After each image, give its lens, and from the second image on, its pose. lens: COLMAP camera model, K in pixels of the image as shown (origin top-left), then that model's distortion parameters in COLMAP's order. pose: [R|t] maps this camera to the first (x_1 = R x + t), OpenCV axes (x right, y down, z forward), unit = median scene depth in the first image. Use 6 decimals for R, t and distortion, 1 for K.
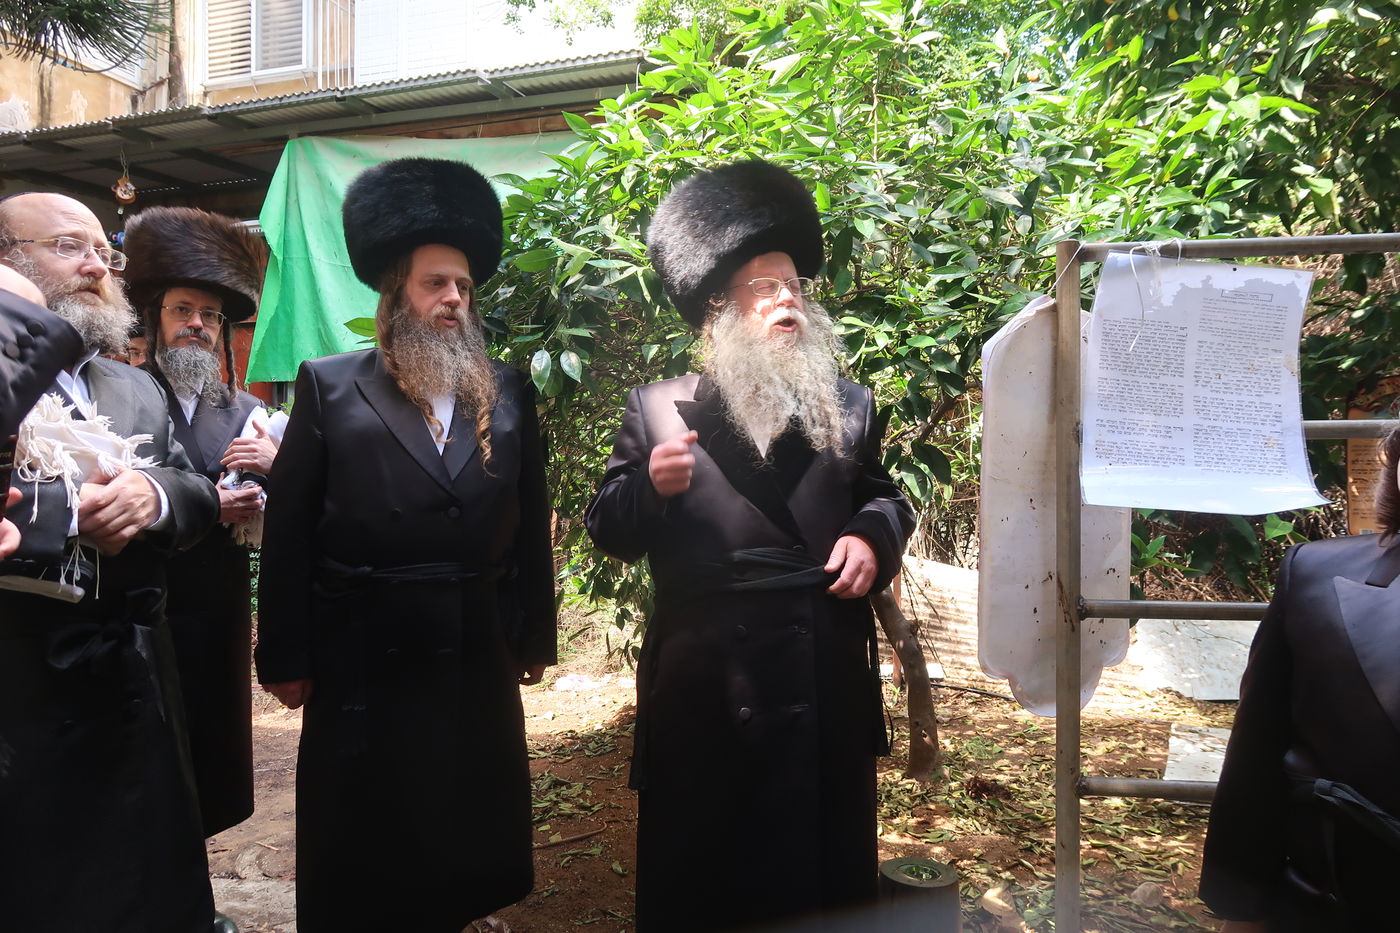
lens RADIAL K [[957.1, 0, 690.0], [0, 957.1, 463.1], [0, 0, 1]] dist [-0.025568, 0.010966]
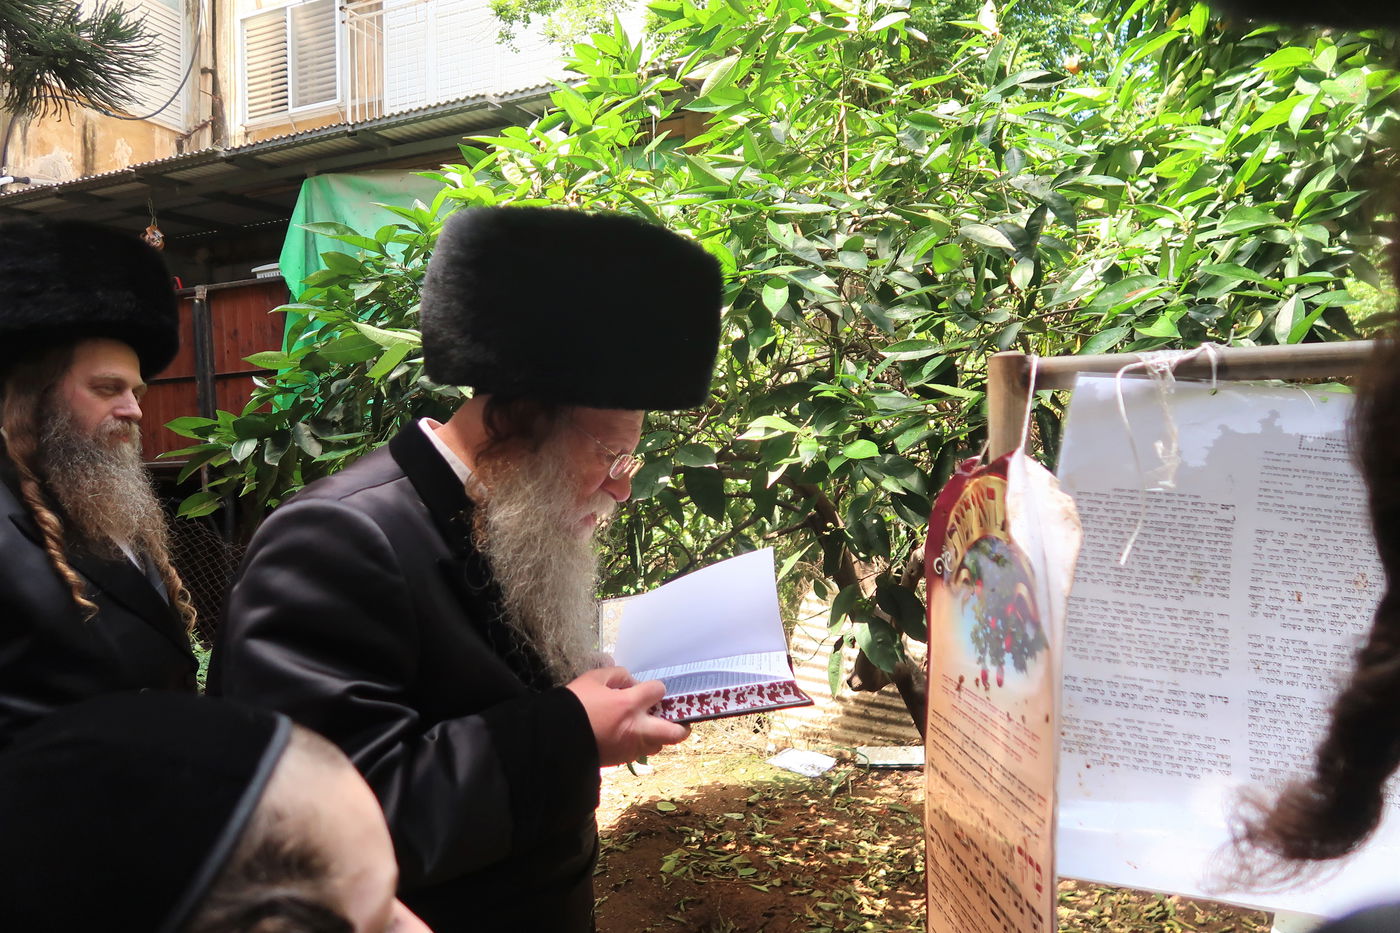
lens RADIAL K [[957.1, 0, 689.5], [0, 957.1, 464.5], [0, 0, 1]] dist [-0.025568, 0.010966]
pose [[0.995049, -0.024660, -0.096278, 0.114098], [0.023817, 0.999667, -0.009899, -0.072486], [0.096490, 0.007557, 0.995305, 0.183623]]
